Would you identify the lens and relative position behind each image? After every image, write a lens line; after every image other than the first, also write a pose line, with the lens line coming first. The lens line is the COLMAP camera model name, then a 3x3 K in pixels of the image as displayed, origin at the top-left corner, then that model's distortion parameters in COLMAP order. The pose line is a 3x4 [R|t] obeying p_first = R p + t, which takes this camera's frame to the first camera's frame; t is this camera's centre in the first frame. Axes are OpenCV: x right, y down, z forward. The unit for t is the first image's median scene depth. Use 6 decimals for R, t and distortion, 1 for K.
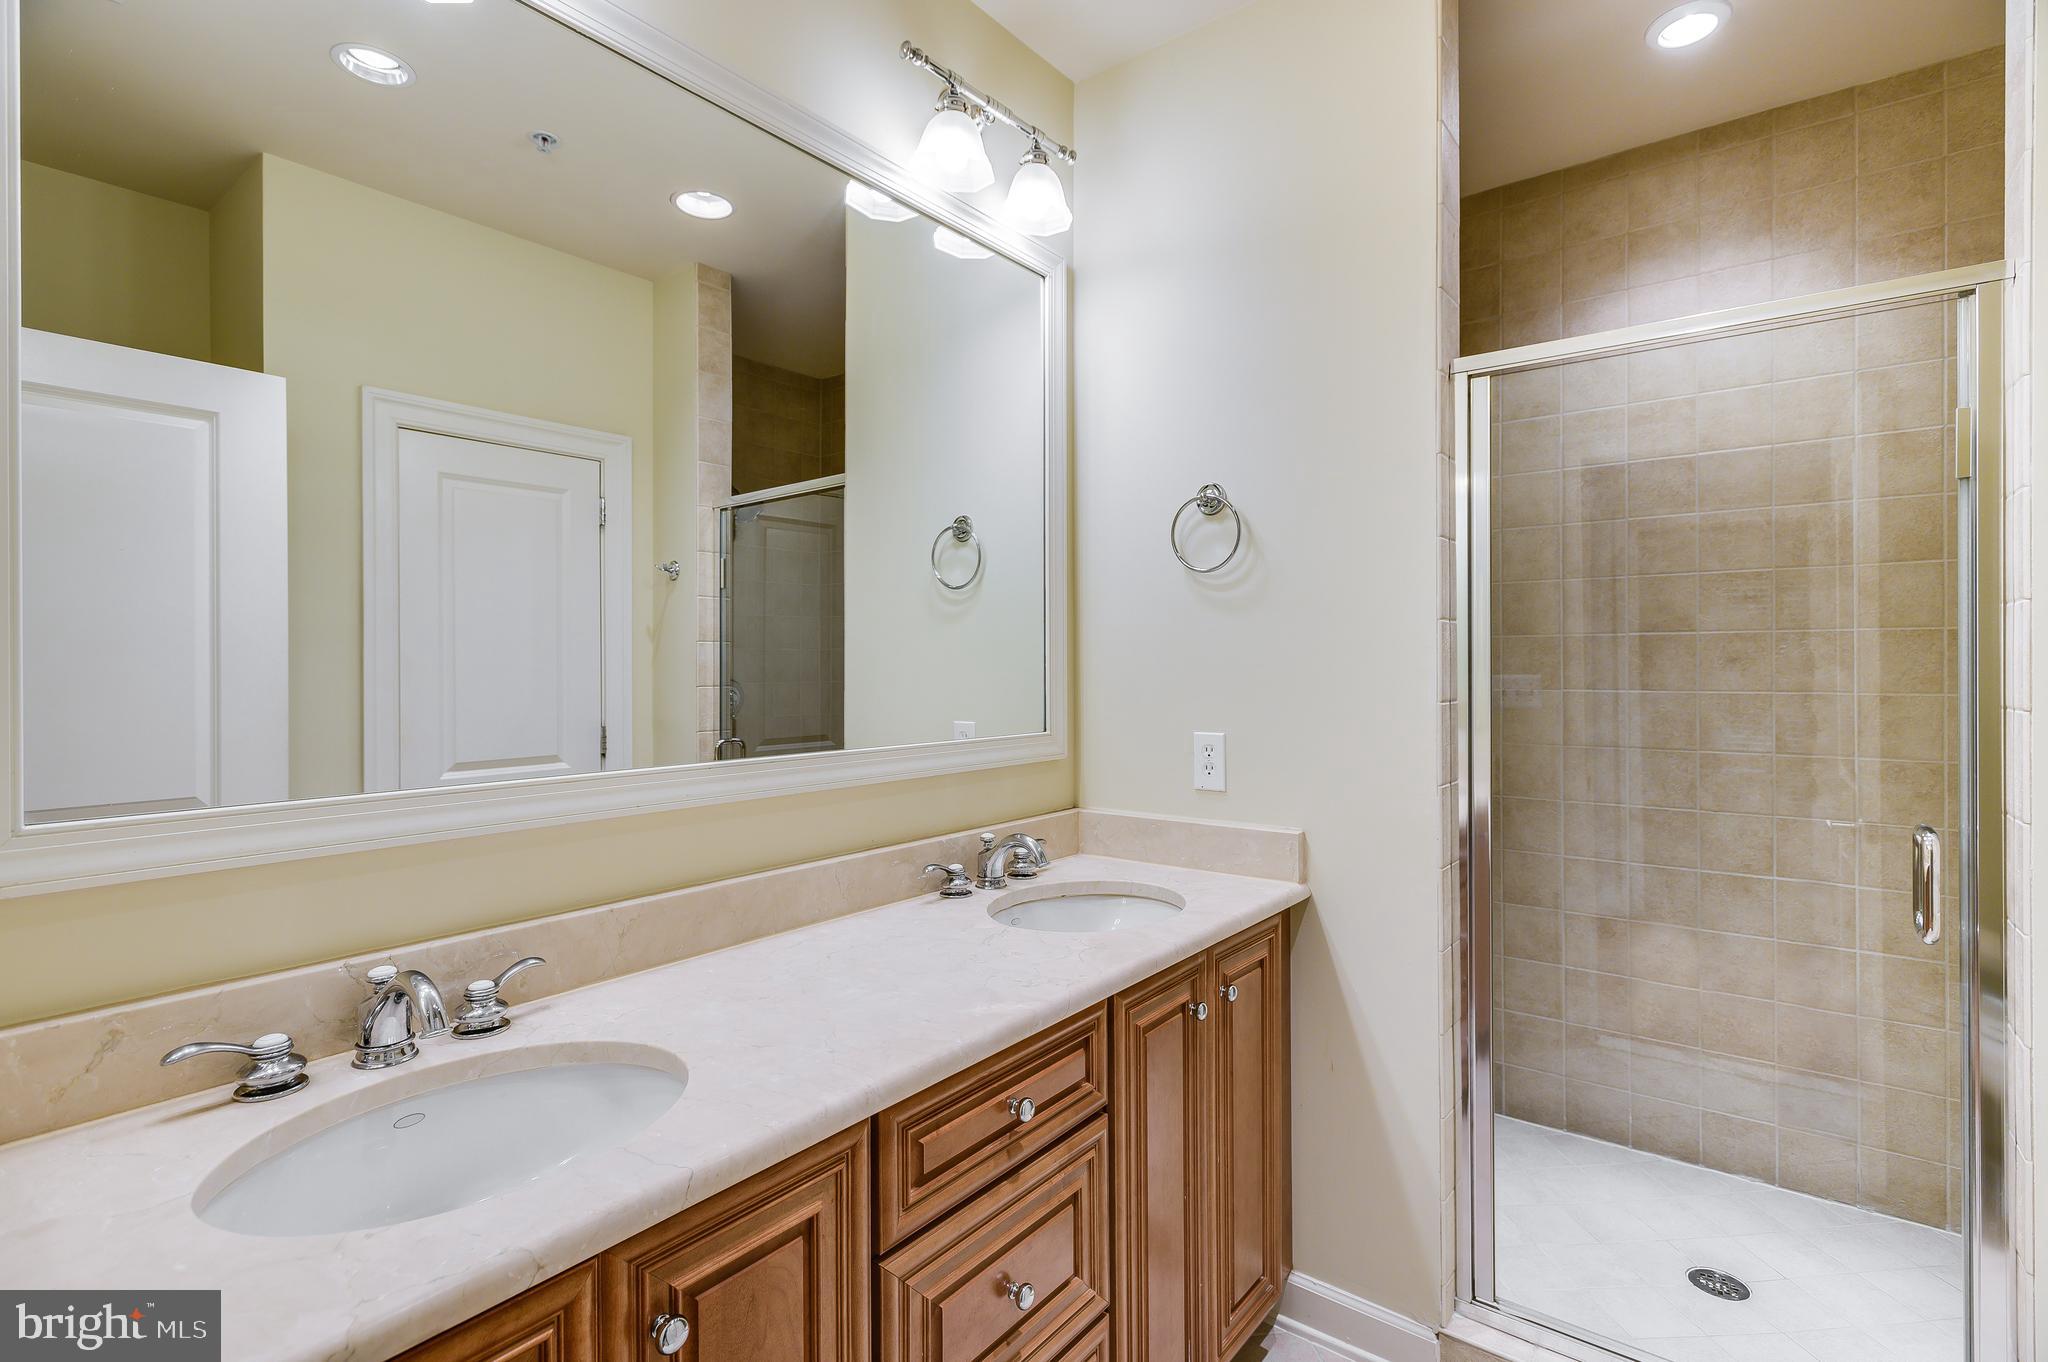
lens RADIAL K [[970.6, 0, 1022.5], [0, 970.6, 665.0], [0, 0, 1]] dist [0.001732, 0.000477]
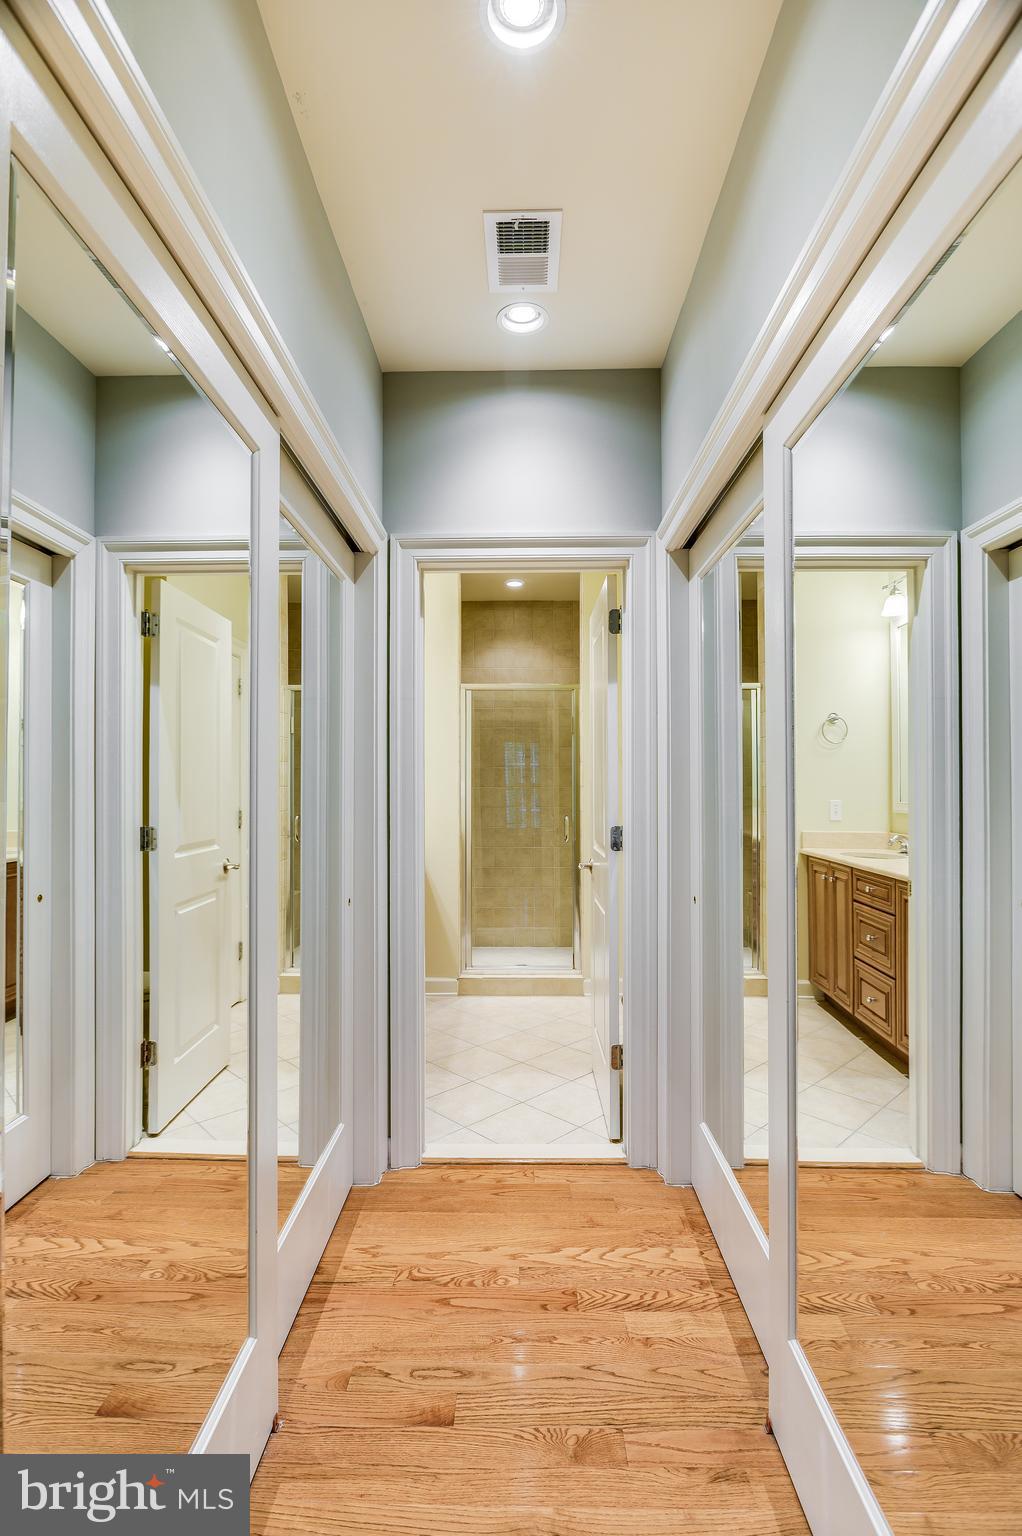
lens RADIAL K [[730.9, 0, 511.0], [0, 730.9, 768.0], [0, 0, 1]] dist [-0.009317, 0.000131]
pose [[0.795771, 0.016842, 0.605364, -0.820469], [-0.002538, 0.999697, -0.024476, 0.027731], [-0.605593, 0.017940, 0.795573, -0.956829]]
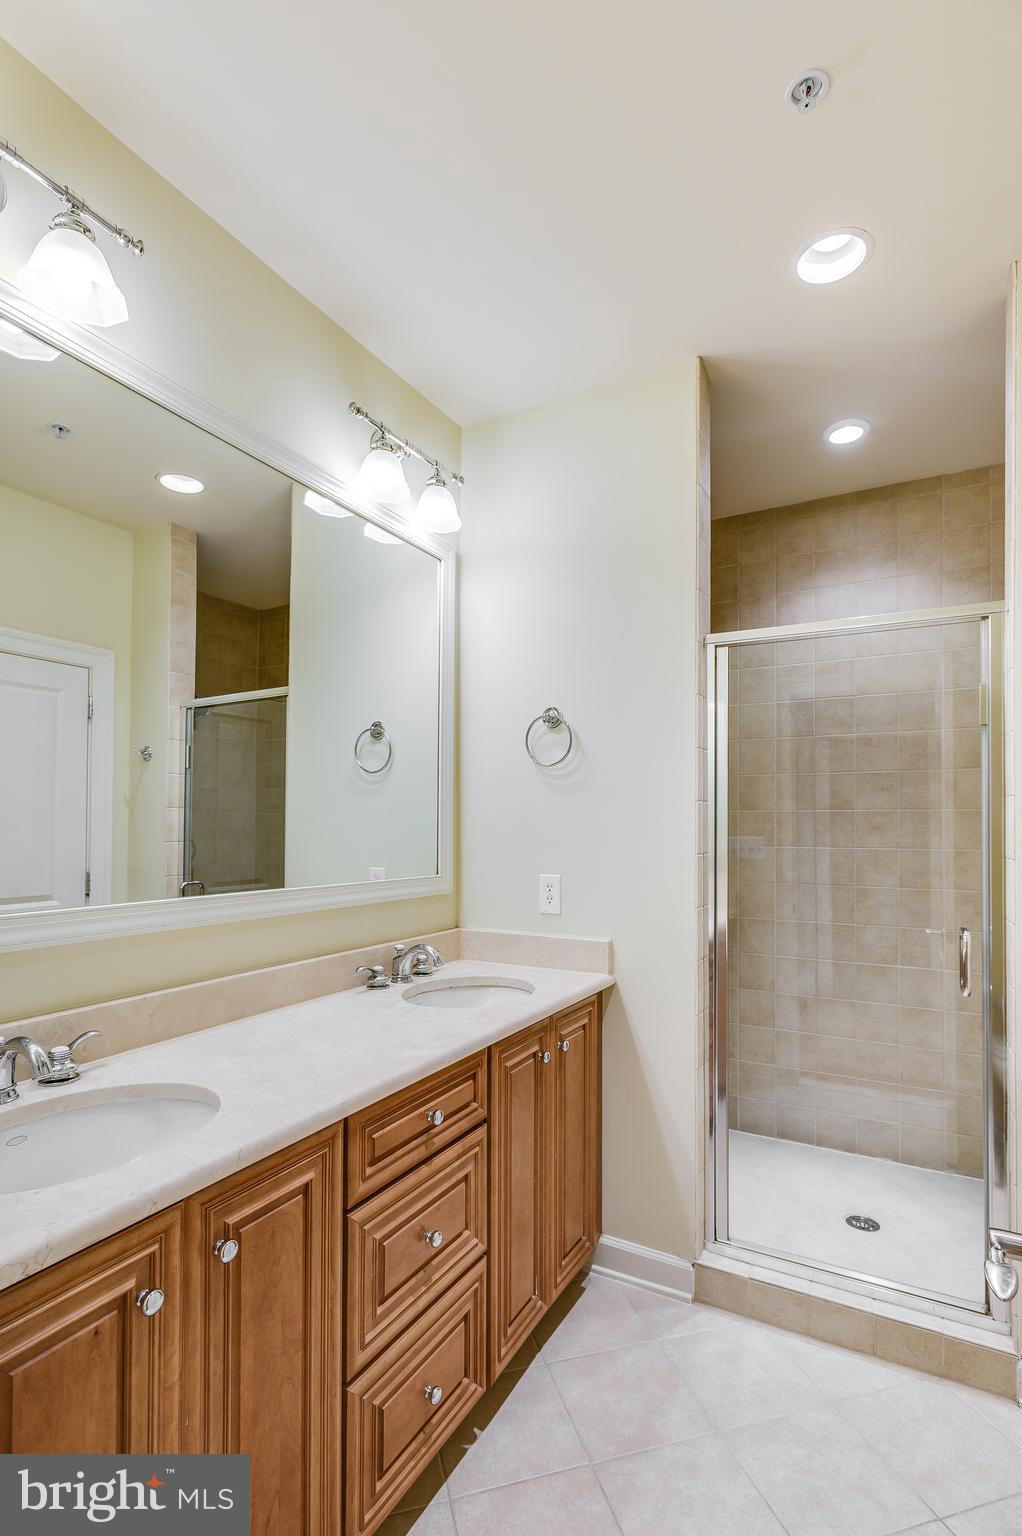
lens RADIAL K [[736.5, 0, 518.6], [0, 736.5, 819.4], [0, 0, 1]] dist [-0.001699, 0.000158]
pose [[0.987330, 0.009474, 0.158398, -0.034401], [-0.007911, 0.999914, -0.010491, -0.002656], [-0.158483, 0.009105, 0.987320, -0.104942]]
